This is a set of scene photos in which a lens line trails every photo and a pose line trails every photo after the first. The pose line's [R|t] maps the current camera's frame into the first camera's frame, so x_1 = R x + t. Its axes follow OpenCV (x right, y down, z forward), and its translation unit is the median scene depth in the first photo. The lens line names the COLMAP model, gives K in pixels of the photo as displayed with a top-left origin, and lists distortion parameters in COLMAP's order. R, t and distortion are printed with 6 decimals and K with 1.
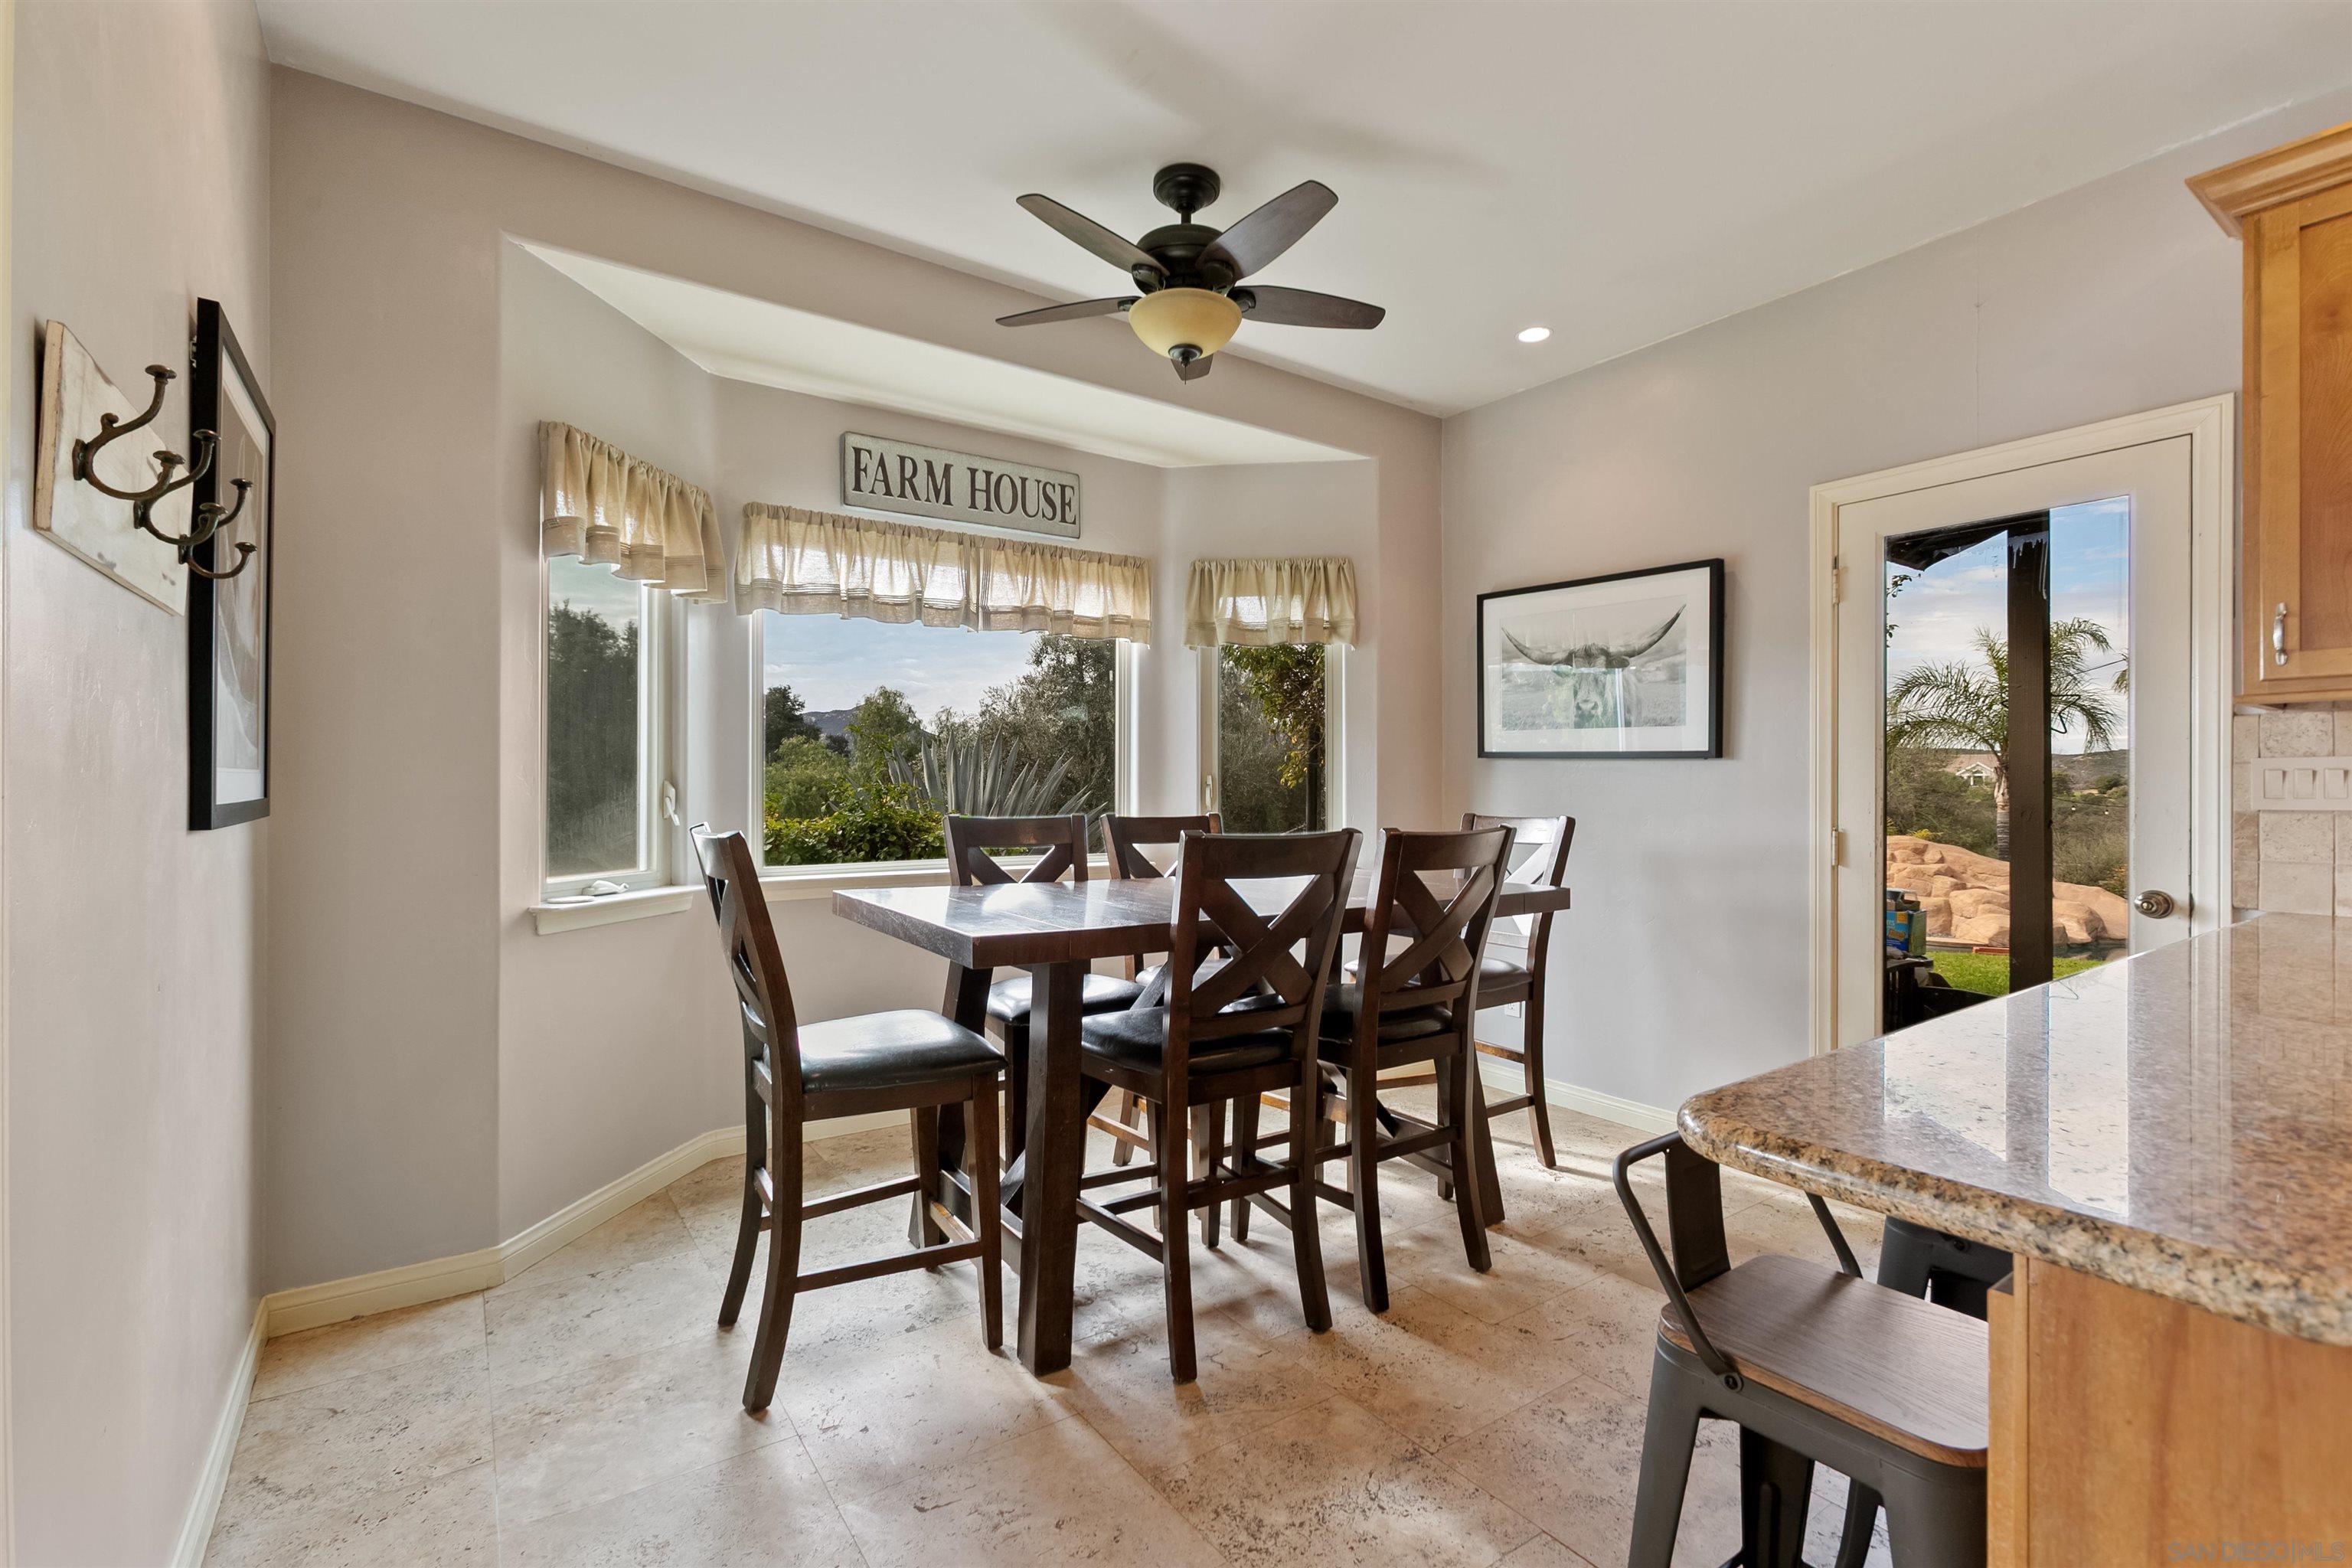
lens RADIAL K [[1060.1, 0, 1177.3], [0, 1060.1, 783.1], [0, 0, 1]] dist [0.000140, 0.003518]
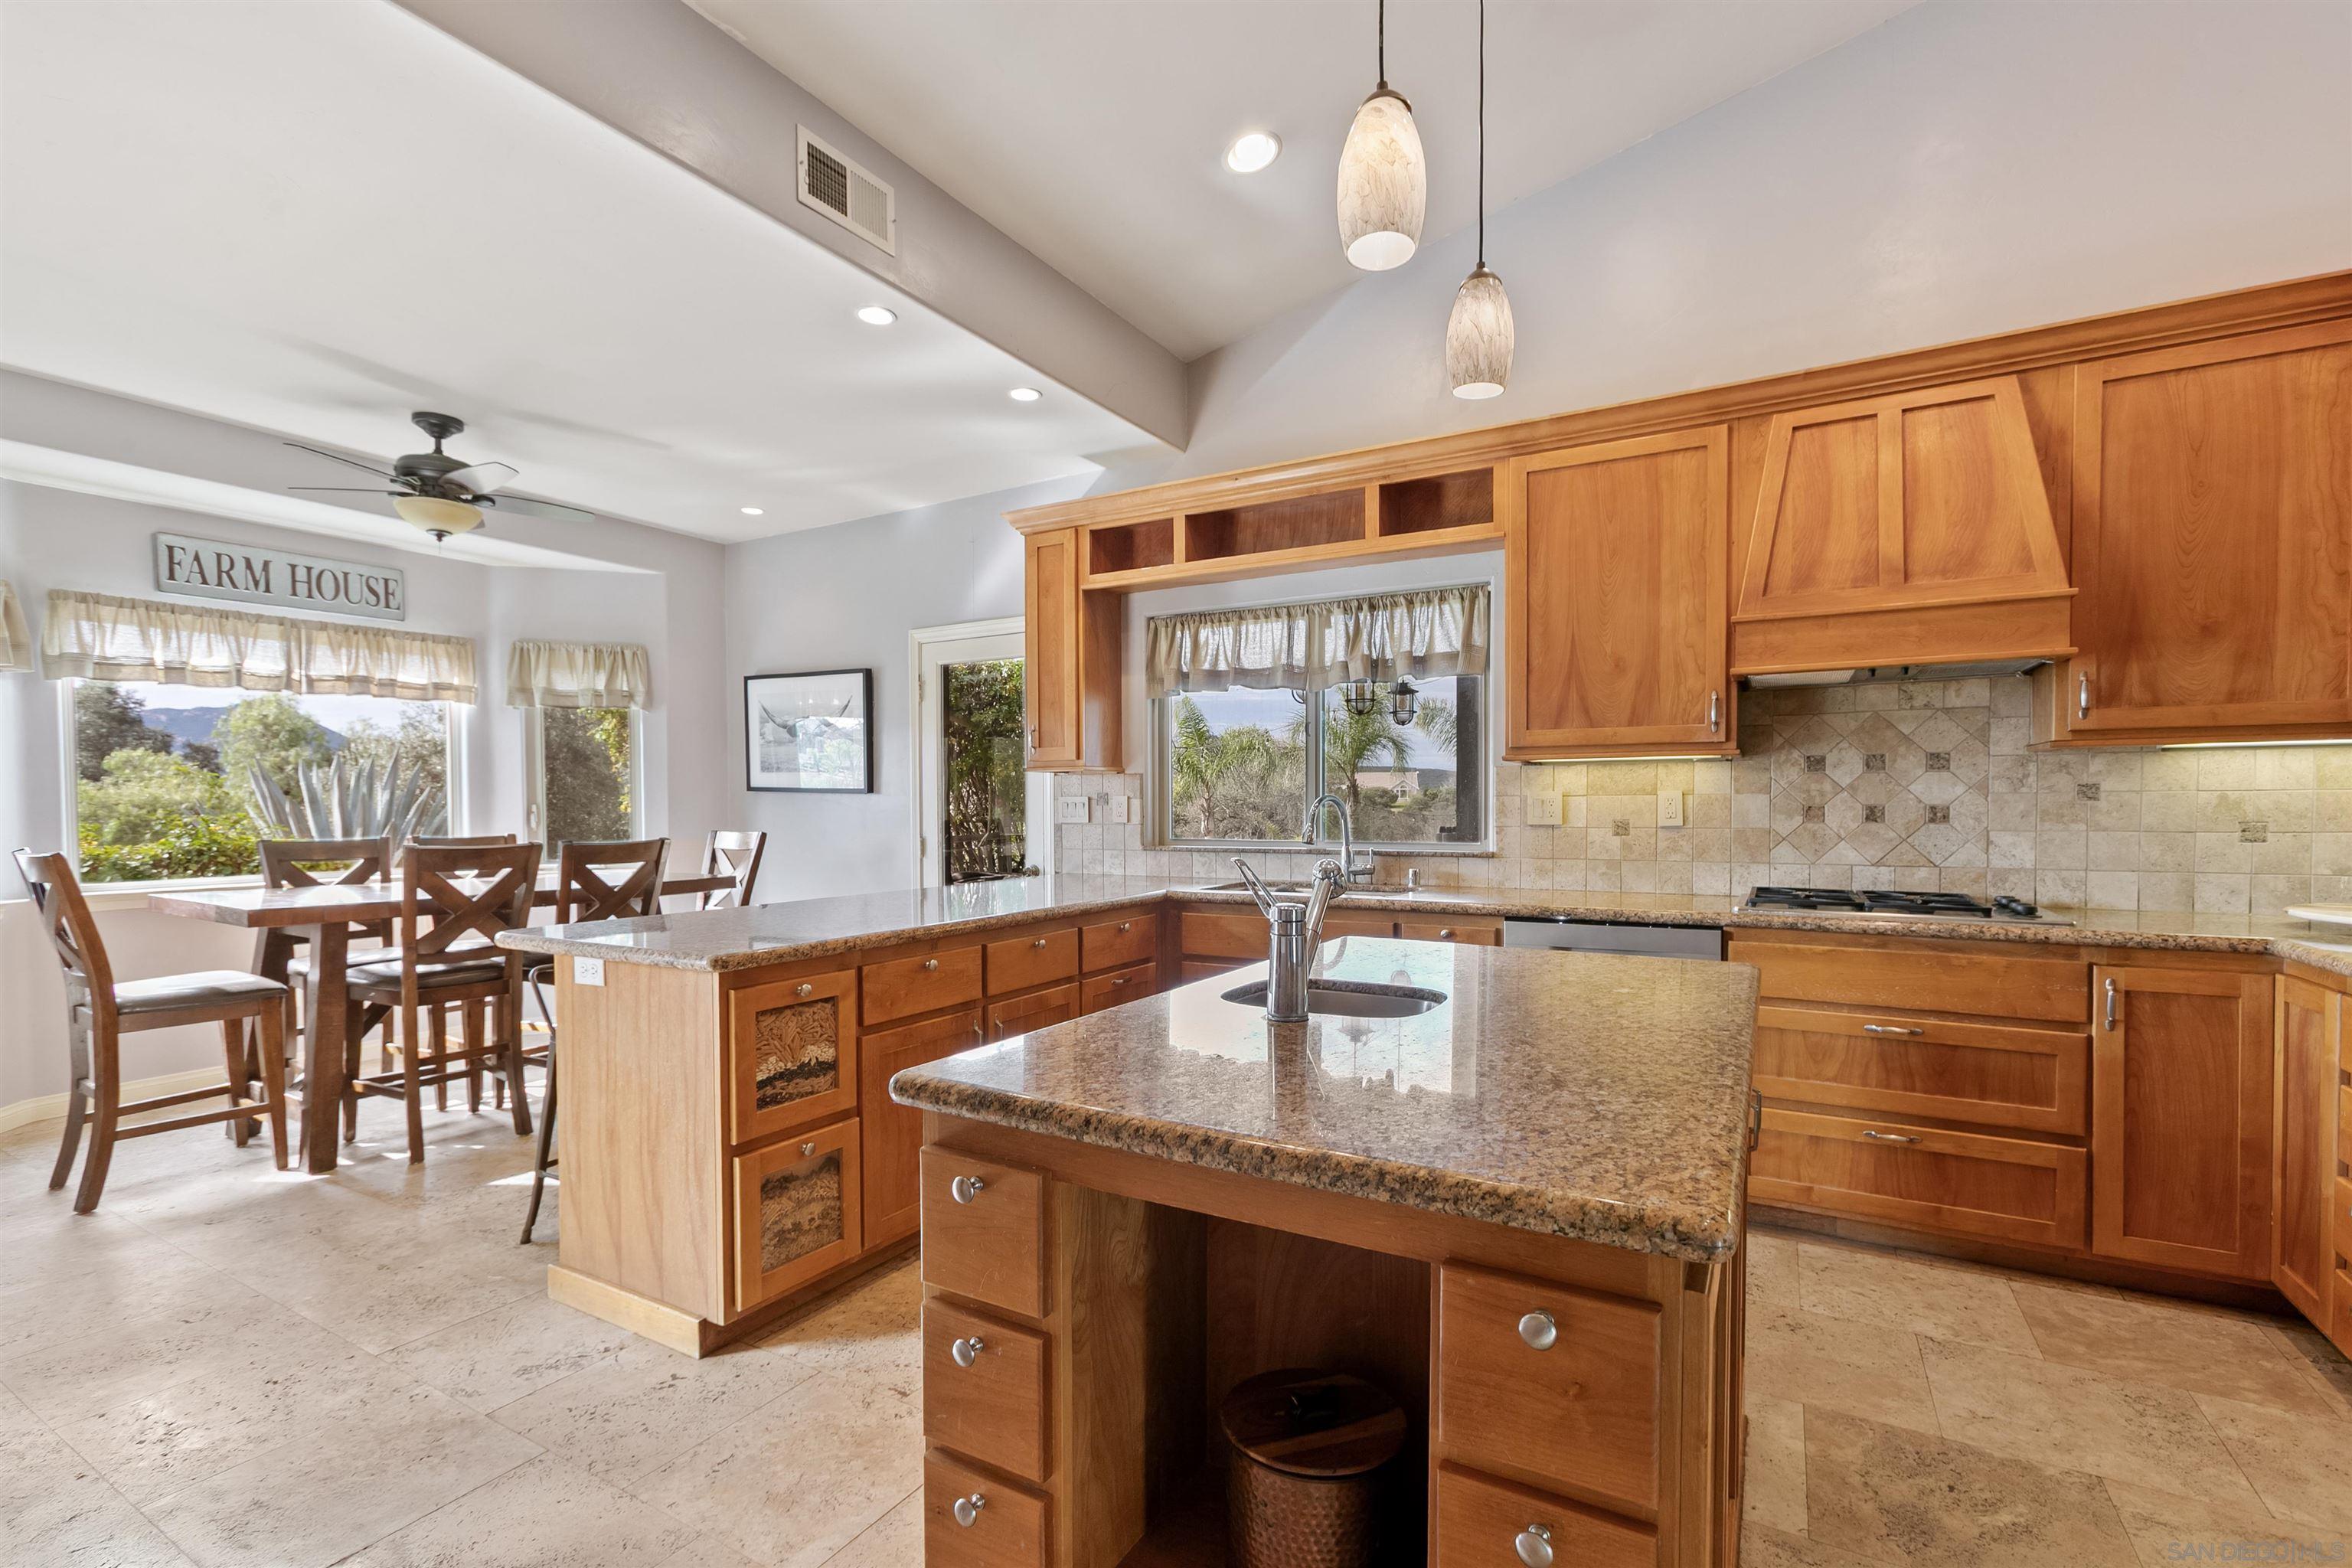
lens RADIAL K [[1060.1, 0, 1166.1], [0, 1060.1, 825.4], [0, 0, 1]] dist [0.000140, 0.003518]
pose [[0.912343, -0.017951, 0.409032, 0.245201], [0.006147, 0.999526, 0.030156, -0.018973], [-0.409380, -0.024998, 0.912022, -0.617651]]
